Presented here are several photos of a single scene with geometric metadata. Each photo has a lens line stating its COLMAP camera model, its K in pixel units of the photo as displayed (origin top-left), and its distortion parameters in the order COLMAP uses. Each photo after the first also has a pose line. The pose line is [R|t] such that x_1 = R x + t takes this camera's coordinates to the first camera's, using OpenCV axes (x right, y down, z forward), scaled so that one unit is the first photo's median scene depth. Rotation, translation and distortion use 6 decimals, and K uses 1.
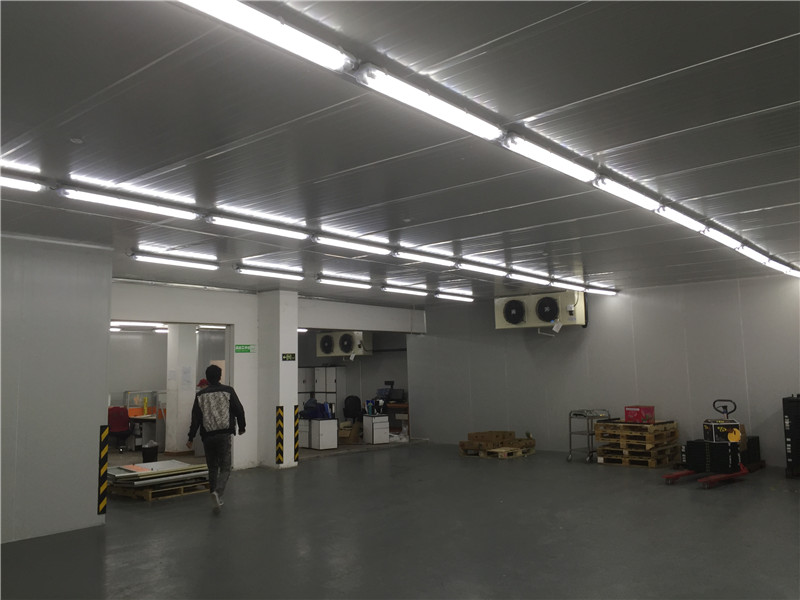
lens RADIAL K [[668.8, 0, 395.6], [0, 668.8, 296.7], [0, 0, 1]] dist [0.032376, -0.064668]
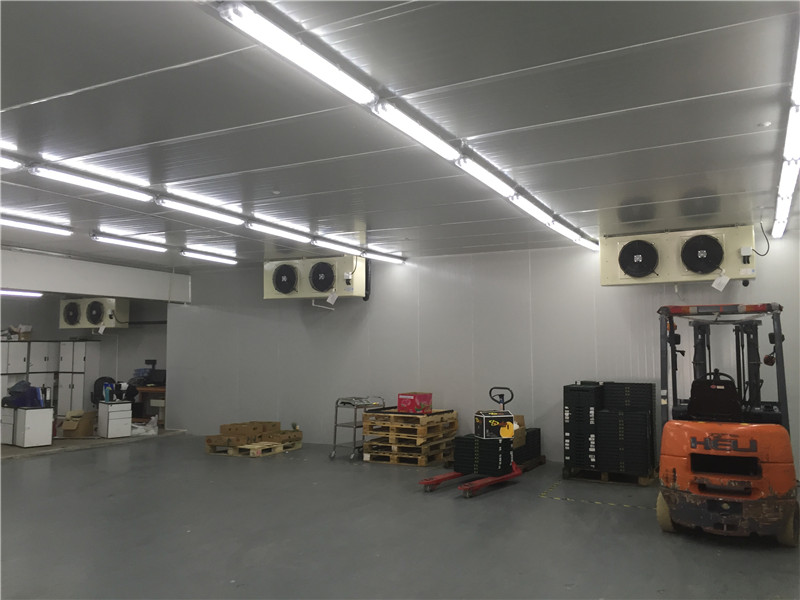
lens RADIAL K [[668.8, 0, 405.2], [0, 668.8, 302.7], [0, 0, 1]] dist [0.032376, -0.064668]
pose [[0.970078, 0.033924, 0.240411, 0.128122], [-0.043514, 0.998450, 0.034692, 0.017744], [-0.238862, -0.044115, 0.970051, 0.166175]]
